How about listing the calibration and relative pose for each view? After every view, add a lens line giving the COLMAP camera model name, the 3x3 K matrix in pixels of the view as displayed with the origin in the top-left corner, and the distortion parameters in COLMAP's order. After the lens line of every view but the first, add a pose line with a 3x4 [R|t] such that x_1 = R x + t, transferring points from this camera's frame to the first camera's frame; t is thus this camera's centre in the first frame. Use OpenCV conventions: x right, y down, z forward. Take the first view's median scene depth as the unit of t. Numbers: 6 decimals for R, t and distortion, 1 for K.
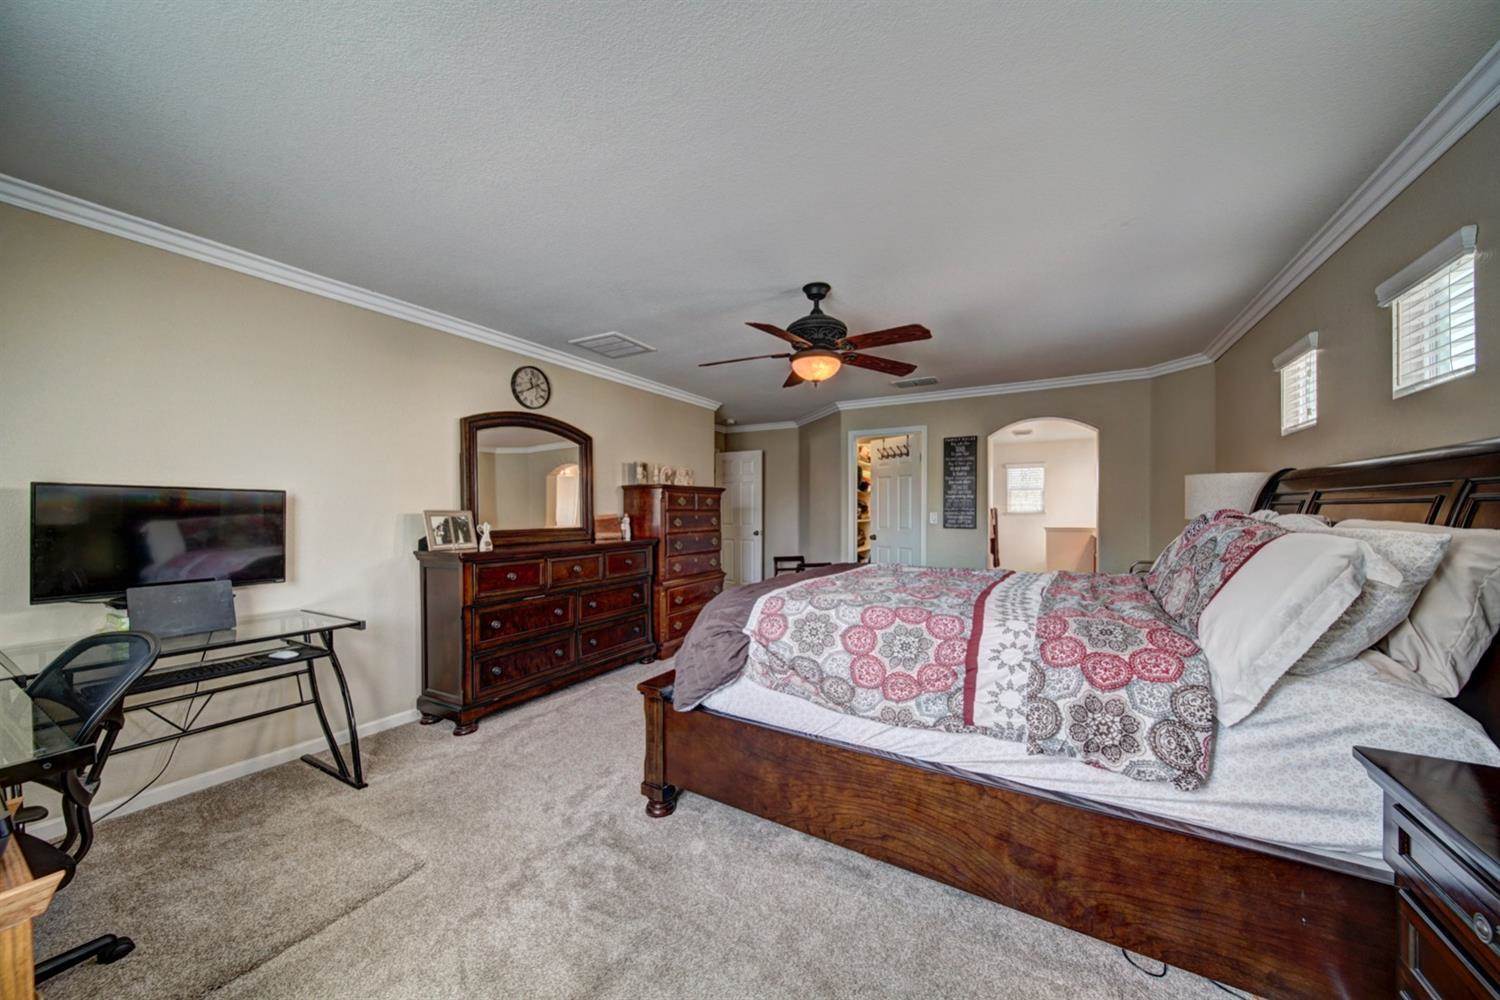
lens RADIAL K [[522.7, 0, 738.4], [0, 522.7, 504.0], [0, 0, 1]] dist [-0.000393, -0.001385]
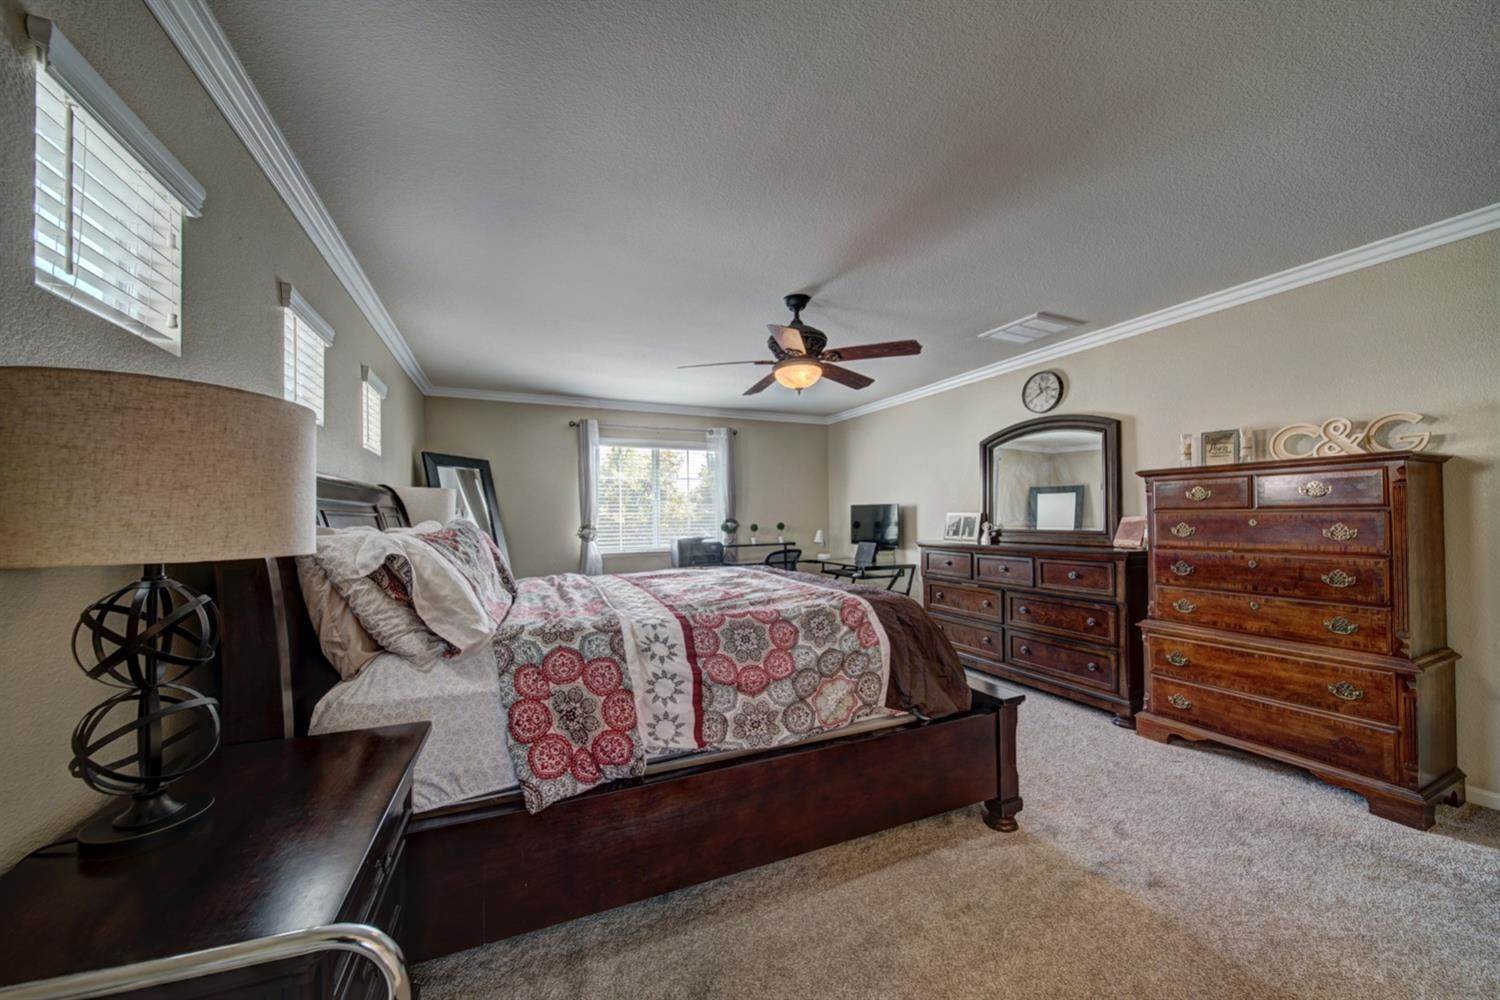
lens RADIAL K [[522.7, 0, 742.4], [0, 522.7, 506.3], [0, 0, 1]] dist [-0.000393, -0.001385]
pose [[-0.564089, -0.003846, -0.825705, 0.675777], [0.018074, 0.999692, -0.017004, 0.007212], [0.825516, -0.024516, -0.563846, 0.935872]]
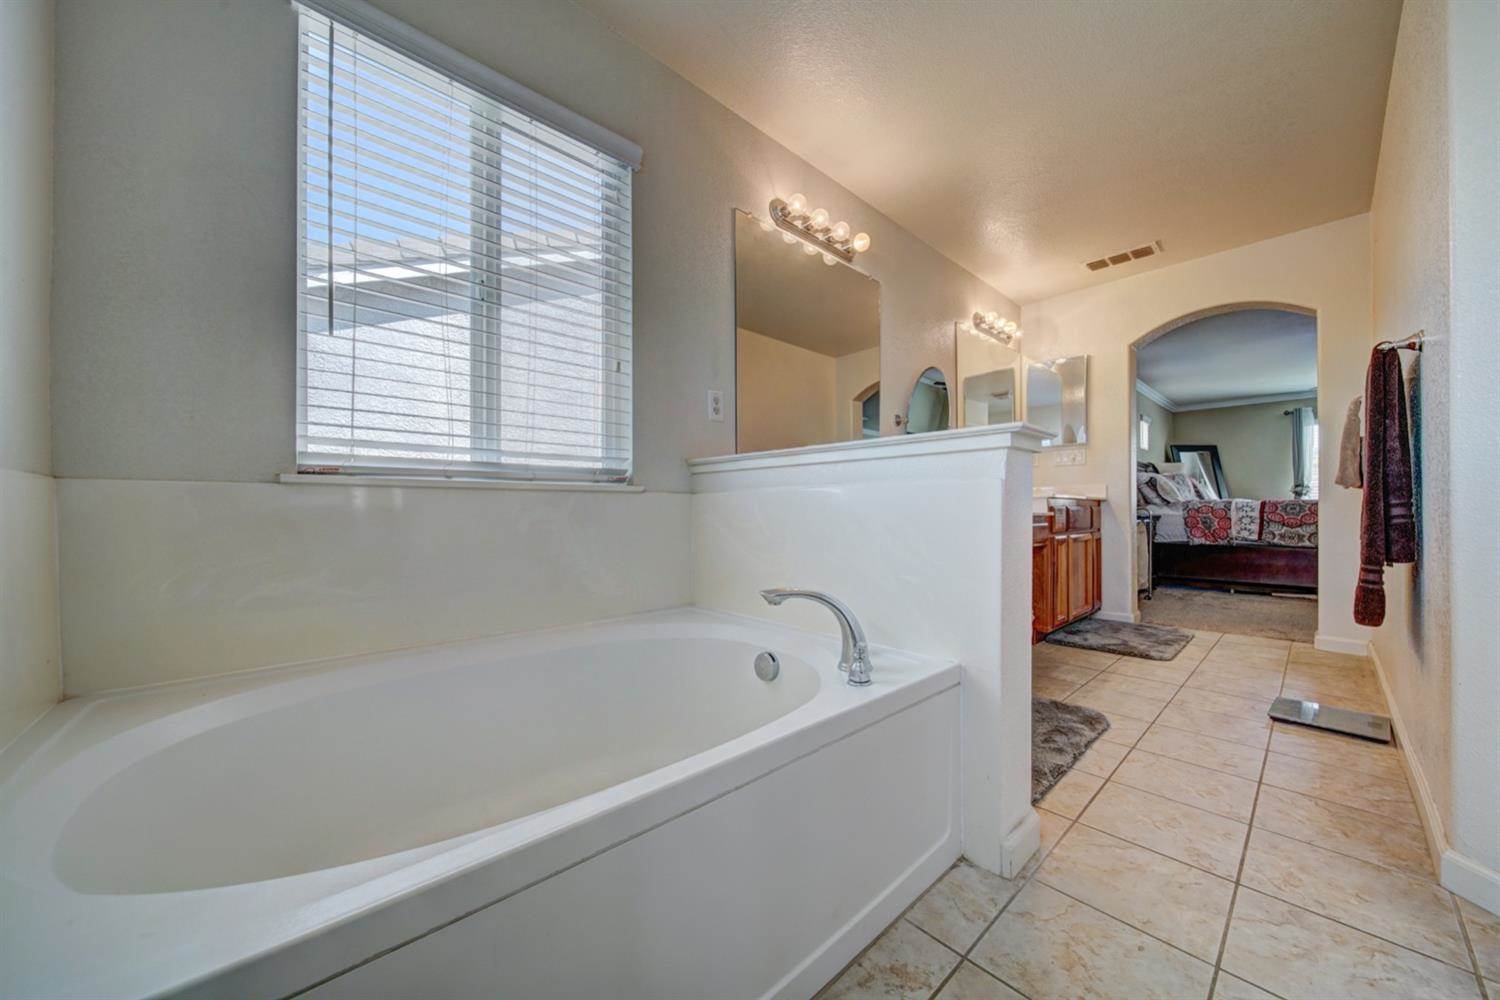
lens RADIAL K [[522.7, 0, 757.8], [0, 522.7, 513.2], [0, 0, 1]] dist [-0.000393, -0.001385]
pose [[-0.962501, 0.003197, 0.271261, 1.081925], [0.002569, 0.999993, -0.002670, 0.110971], [-0.271267, -0.001873, -0.962502, 1.987245]]
